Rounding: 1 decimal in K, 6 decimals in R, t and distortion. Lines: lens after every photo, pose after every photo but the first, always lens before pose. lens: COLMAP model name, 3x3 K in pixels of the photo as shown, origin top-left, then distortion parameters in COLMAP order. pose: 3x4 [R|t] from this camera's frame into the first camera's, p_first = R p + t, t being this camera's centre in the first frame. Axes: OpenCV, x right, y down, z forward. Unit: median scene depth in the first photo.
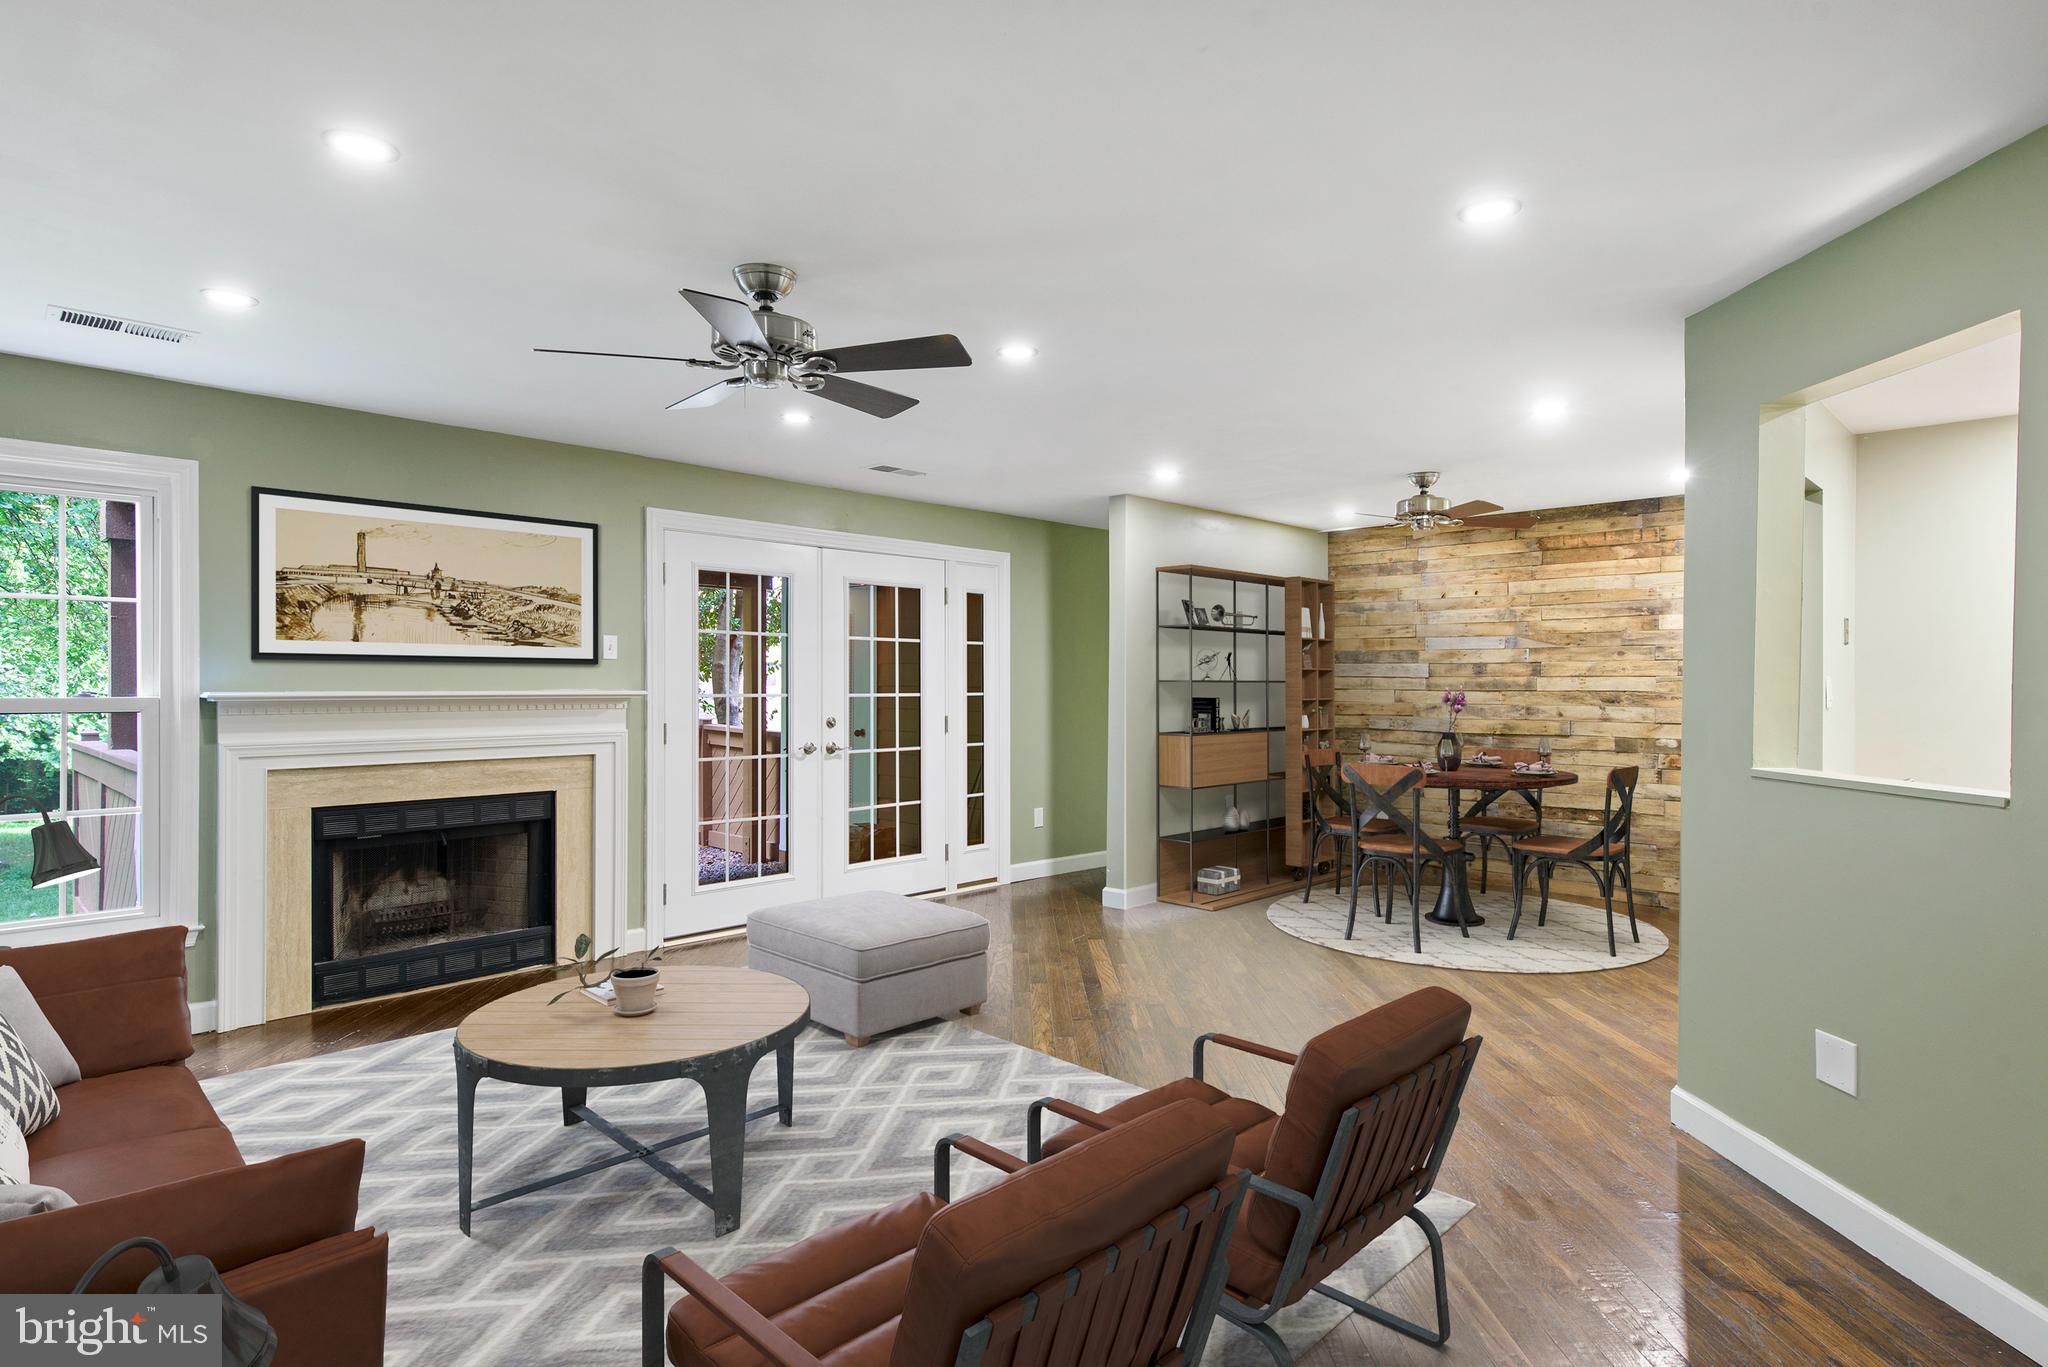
lens RADIAL K [[1097.1, 0, 1039.0], [0, 1097.1, 710.8], [0, 0, 1]] dist [0.013609, -0.002541]
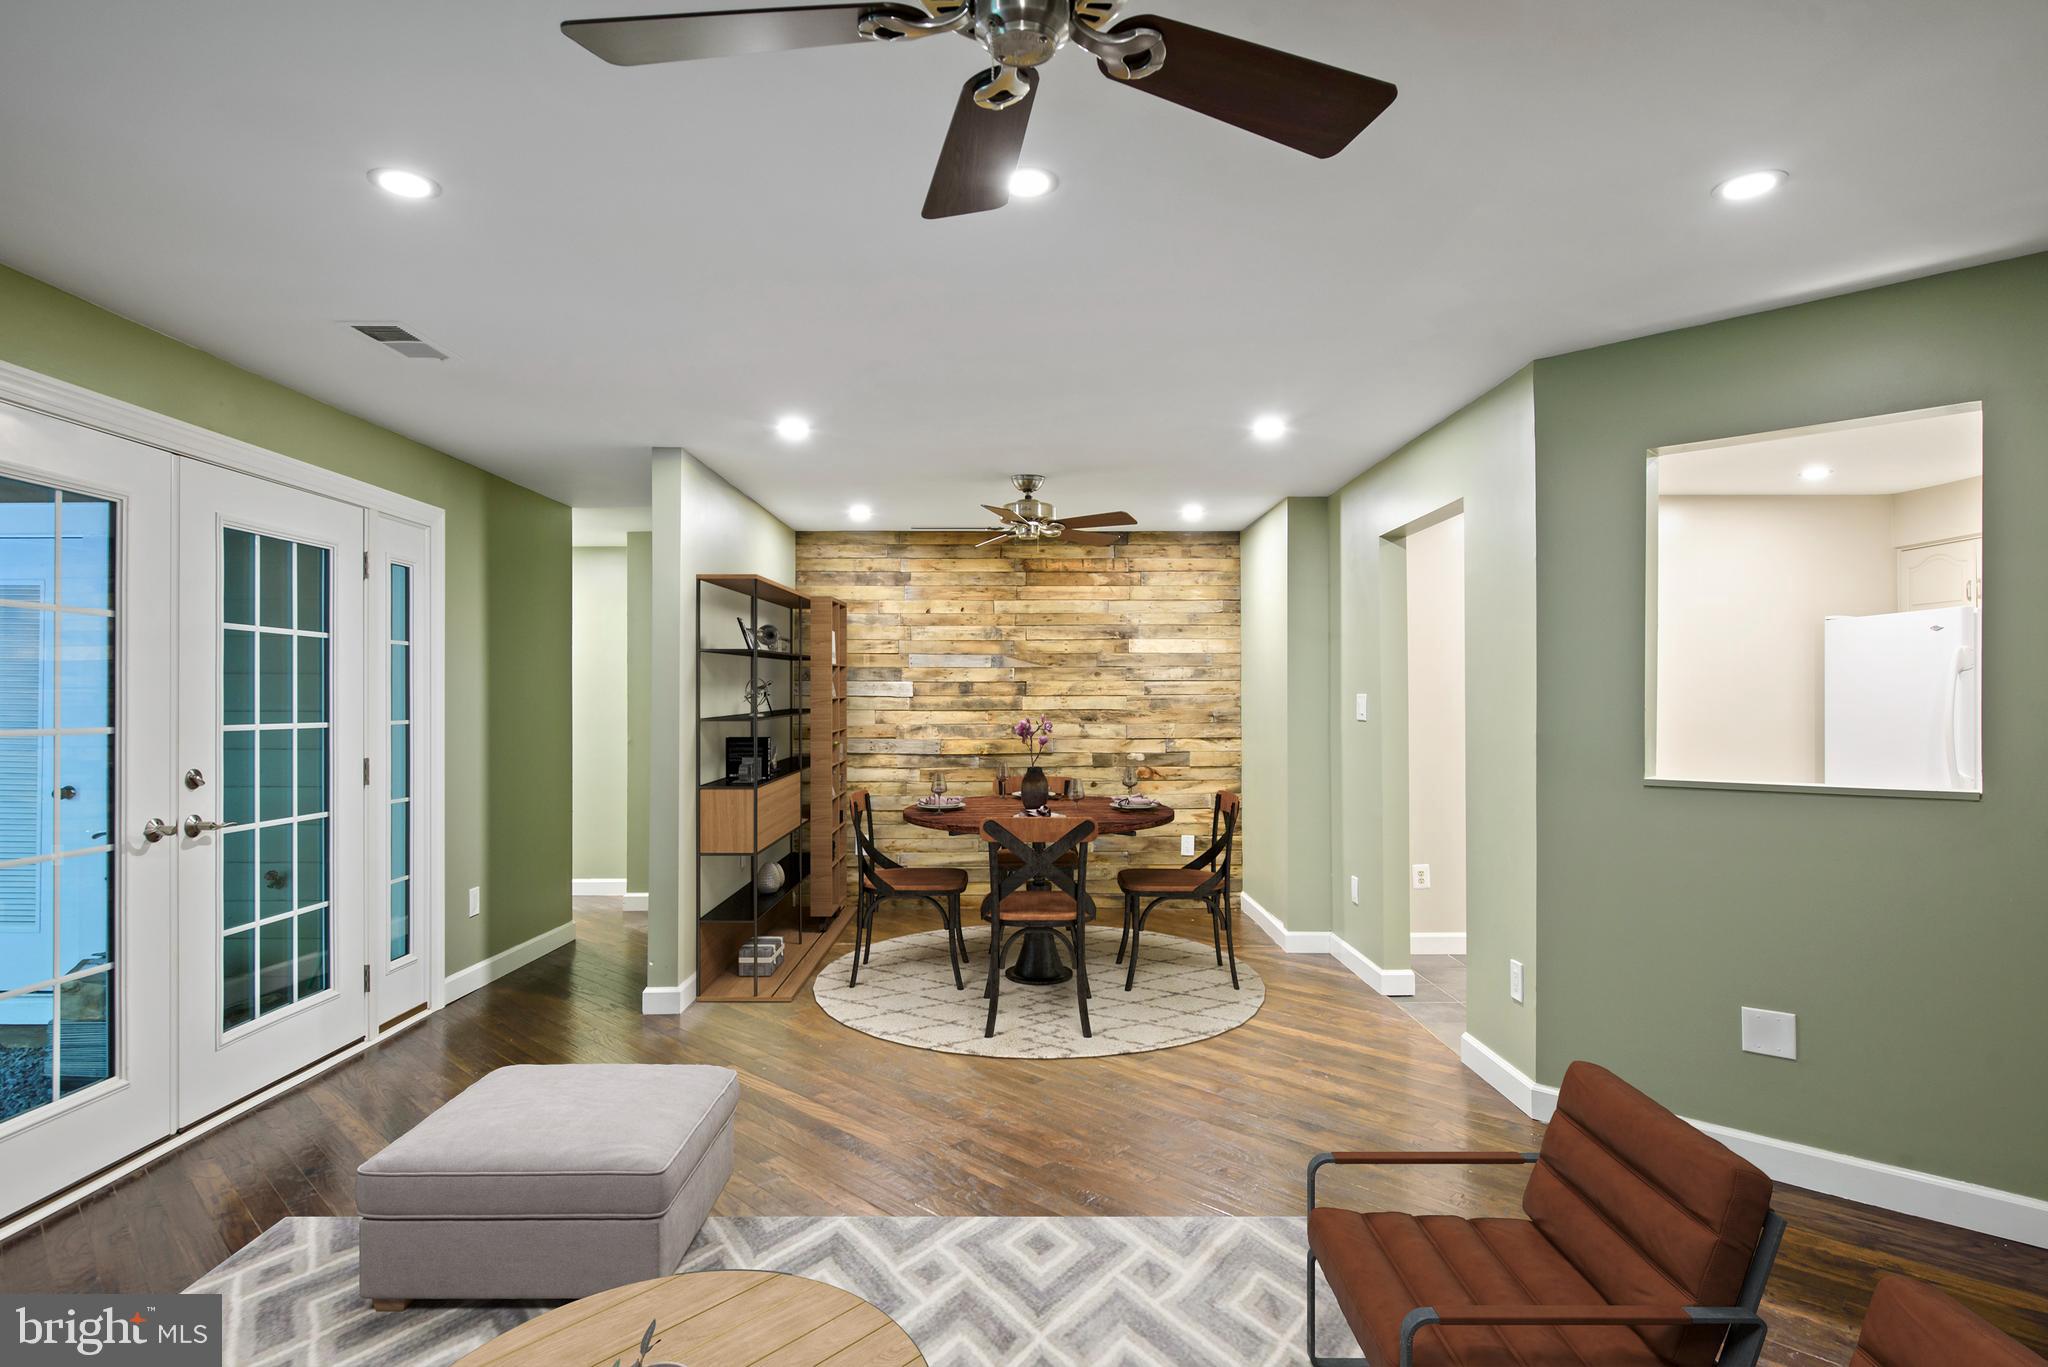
lens RADIAL K [[1097.1, 0, 1057.0], [0, 1097.1, 709.5], [0, 0, 1]] dist [0.013609, -0.002541]
pose [[0.706362, -0.008748, 0.707796, -0.243126], [0.021580, 0.999725, -0.009181, -0.008766], [-0.707521, 0.021759, 0.706357, 0.272635]]
